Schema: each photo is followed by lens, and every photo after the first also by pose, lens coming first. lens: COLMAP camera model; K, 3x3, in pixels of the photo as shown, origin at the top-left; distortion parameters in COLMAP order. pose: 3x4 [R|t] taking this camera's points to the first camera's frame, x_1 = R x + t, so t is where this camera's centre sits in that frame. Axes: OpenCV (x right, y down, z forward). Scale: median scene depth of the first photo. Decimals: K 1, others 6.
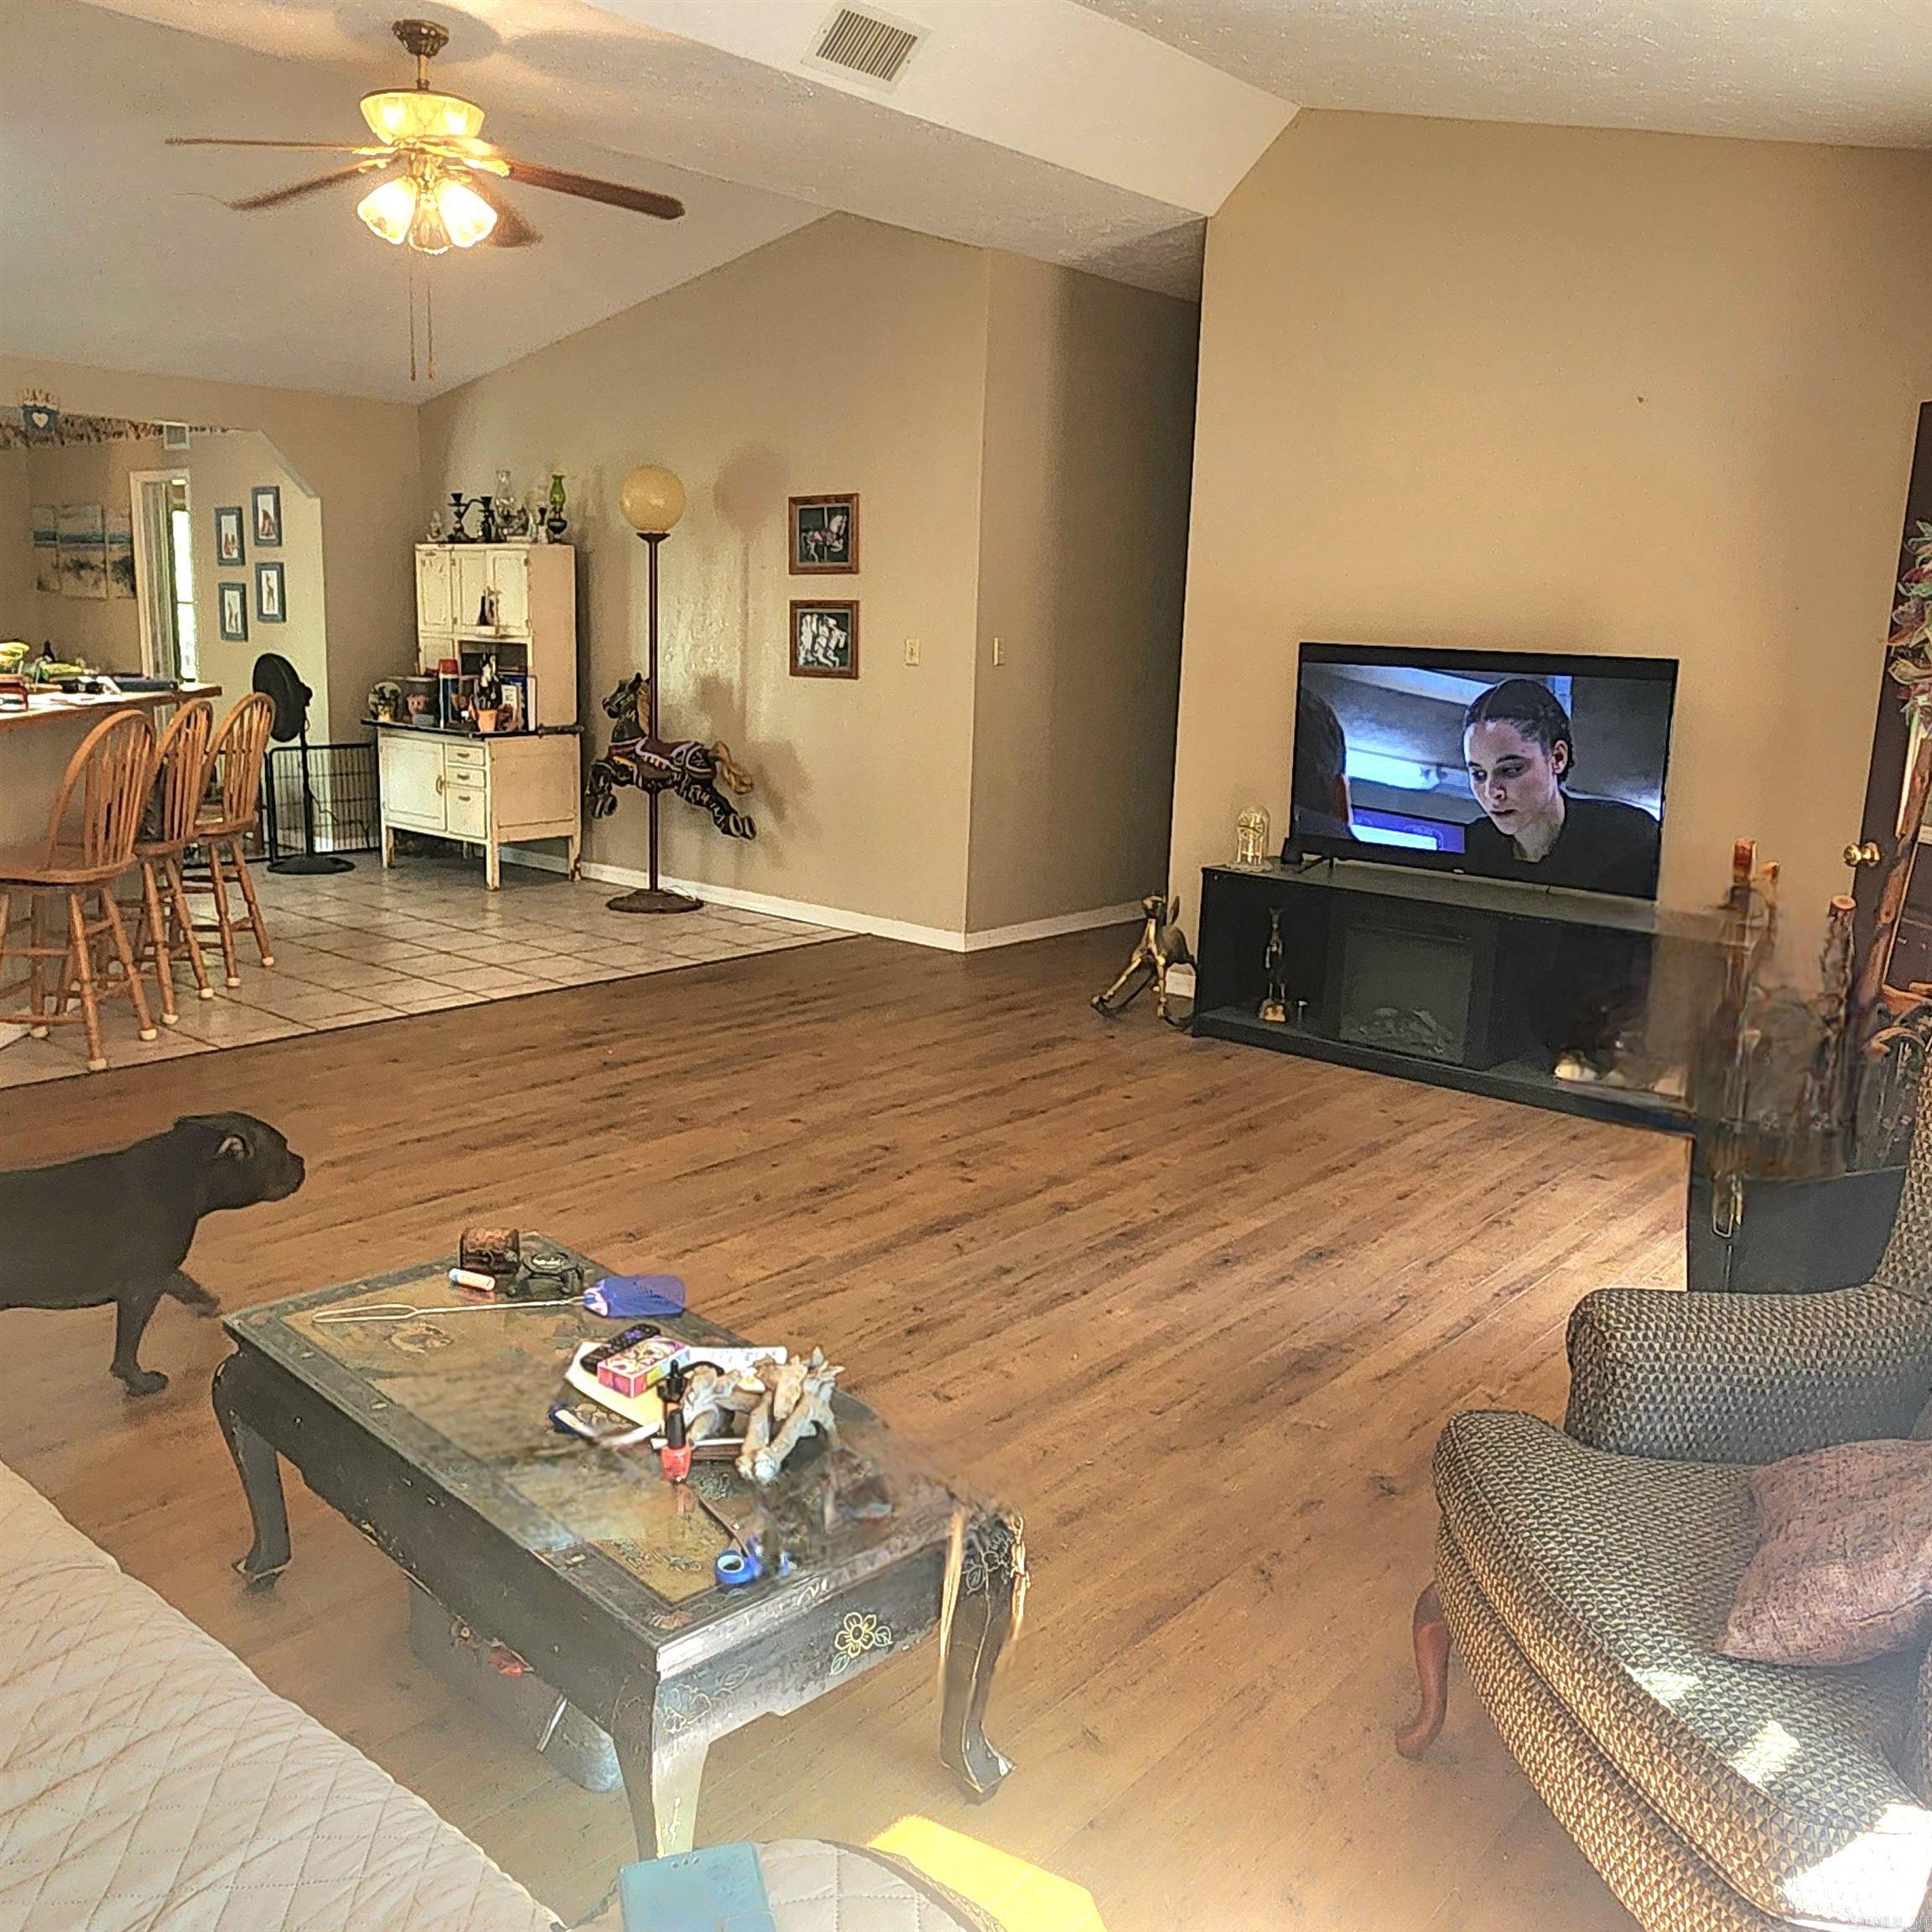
lens RADIAL K [[1708.5, 0, 952.4], [0, 1708.5, 948.0], [0, 0, 1]] dist [-0.007316, 0.024984]
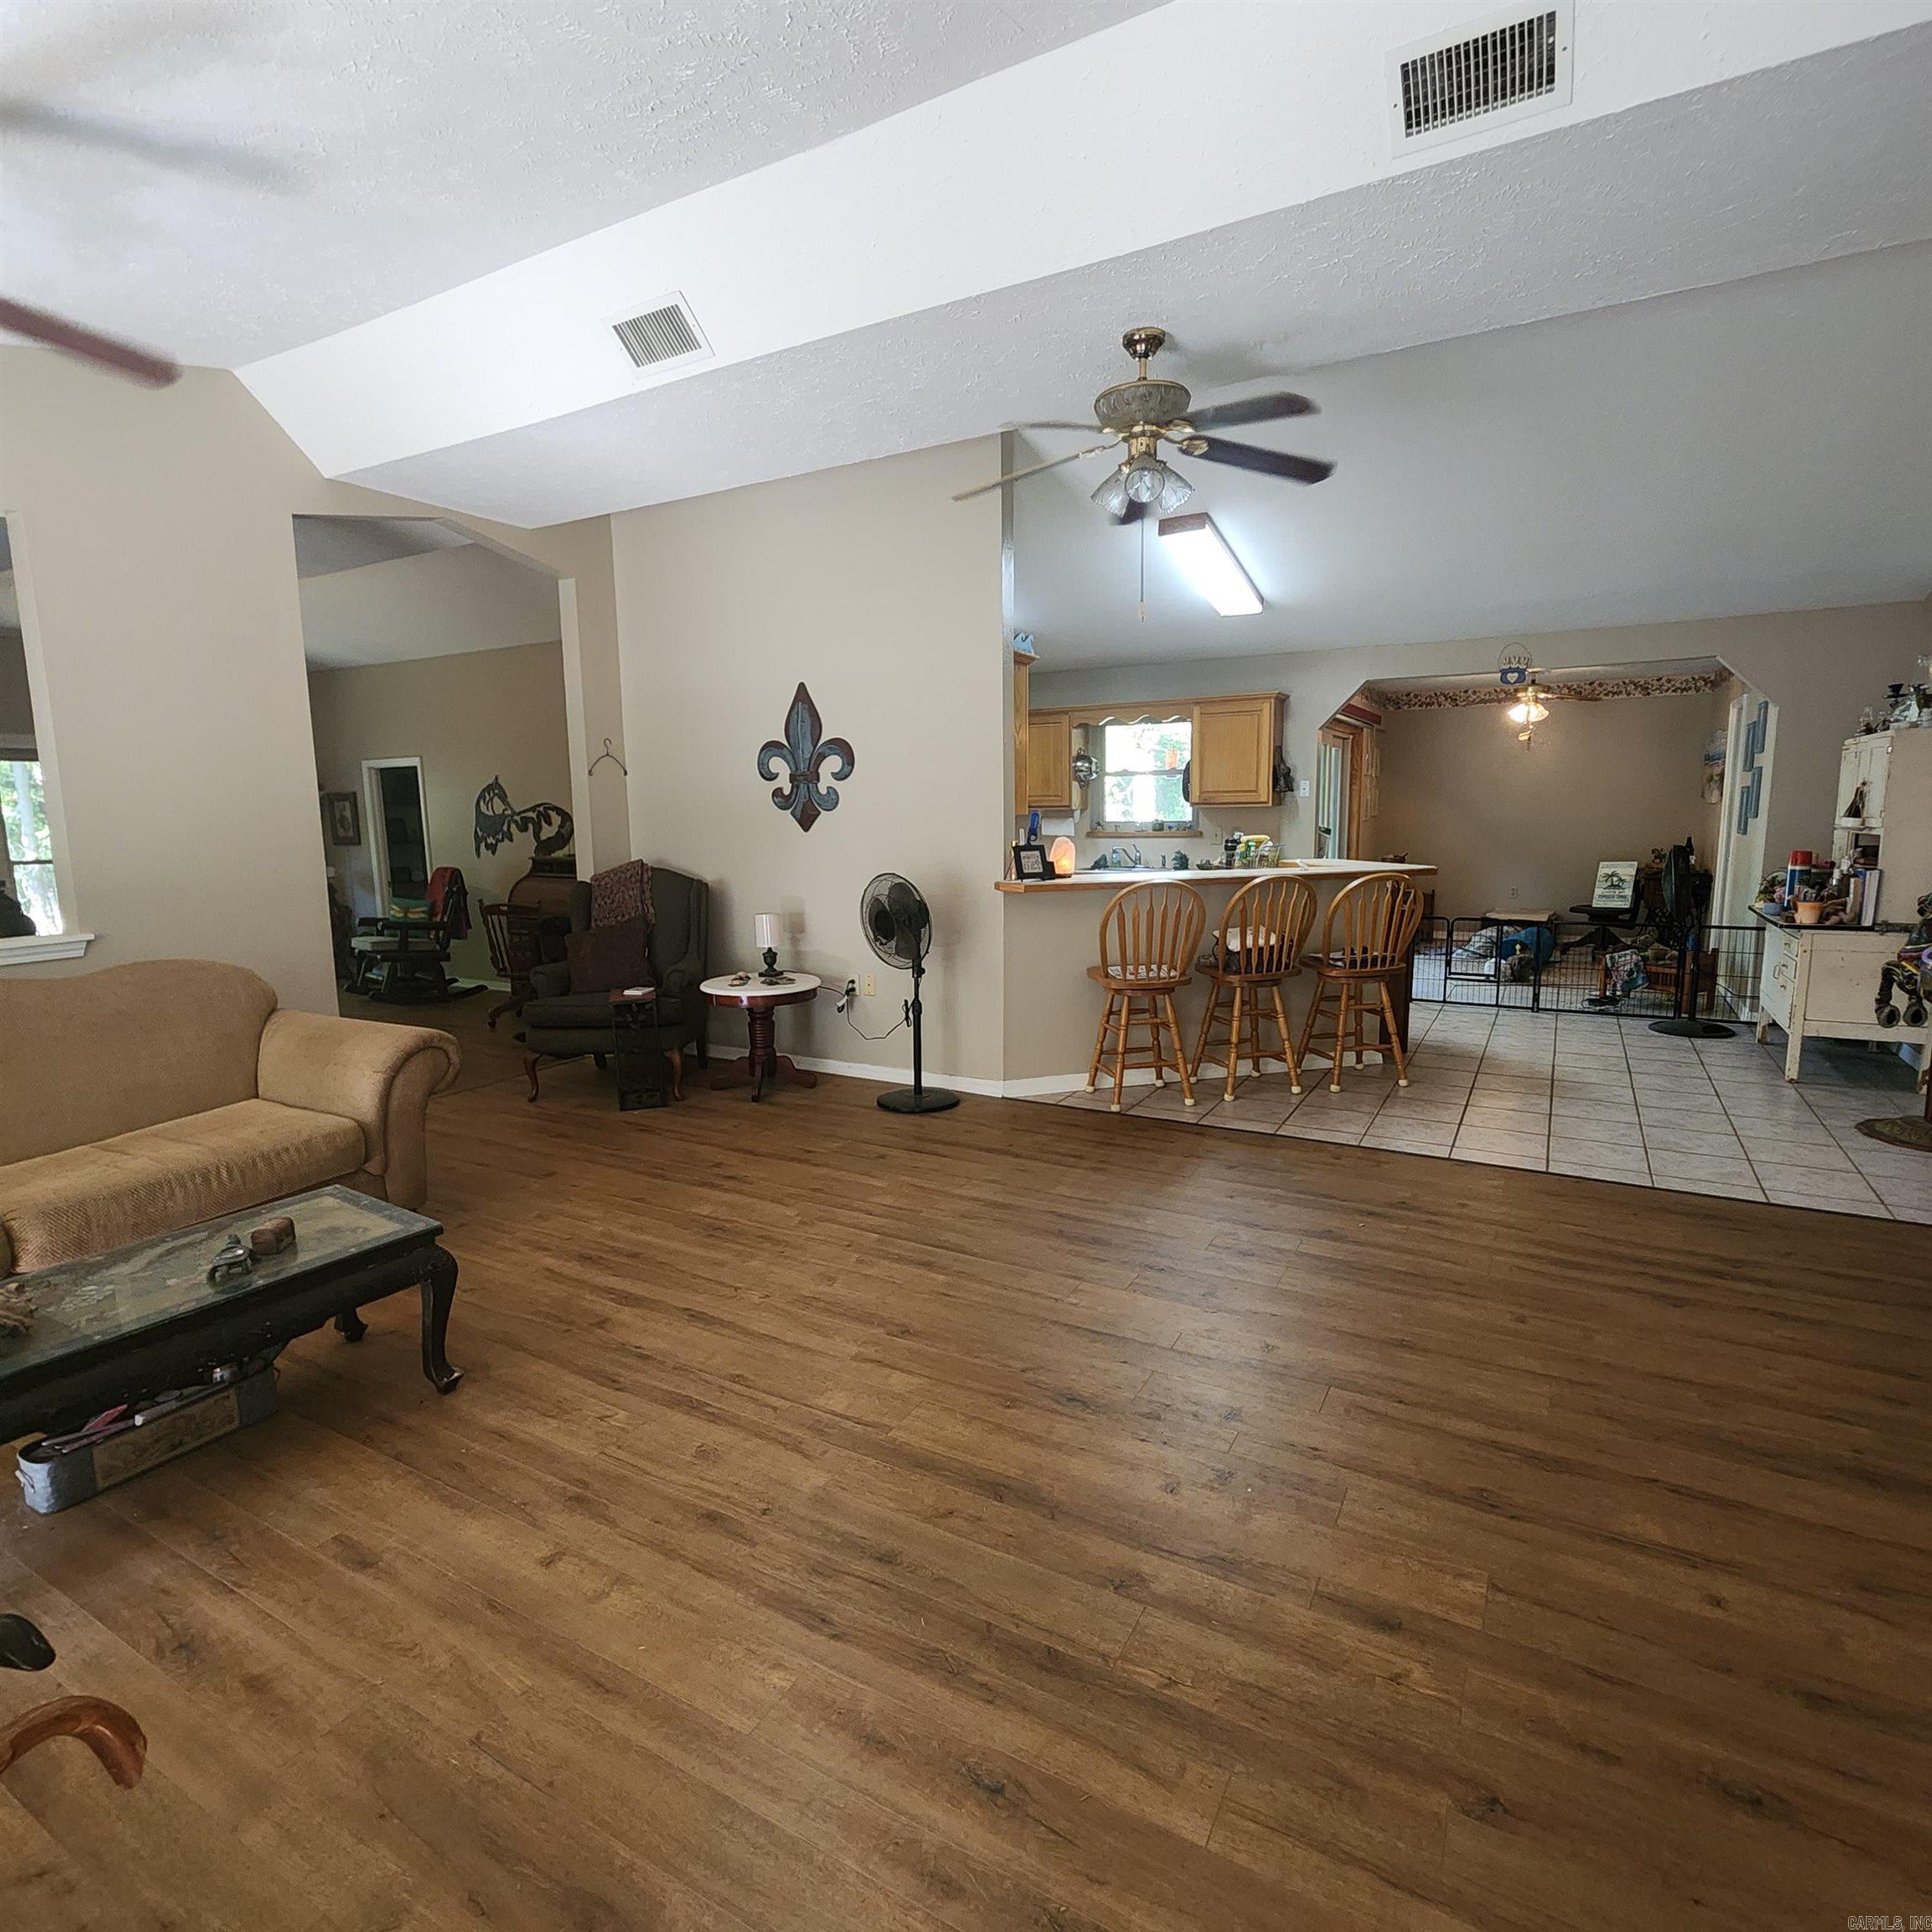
lens RADIAL K [[1062.0, 0, 961.0], [0, 1062.0, 963.9], [0, 0, 1]] dist [-0.003930, -0.001008]
pose [[0.190897, 0.113432, -0.975034, 0.264937], [-0.173108, 0.981623, 0.080307, -0.076334], [0.966226, 0.153456, 0.207025, 0.451870]]
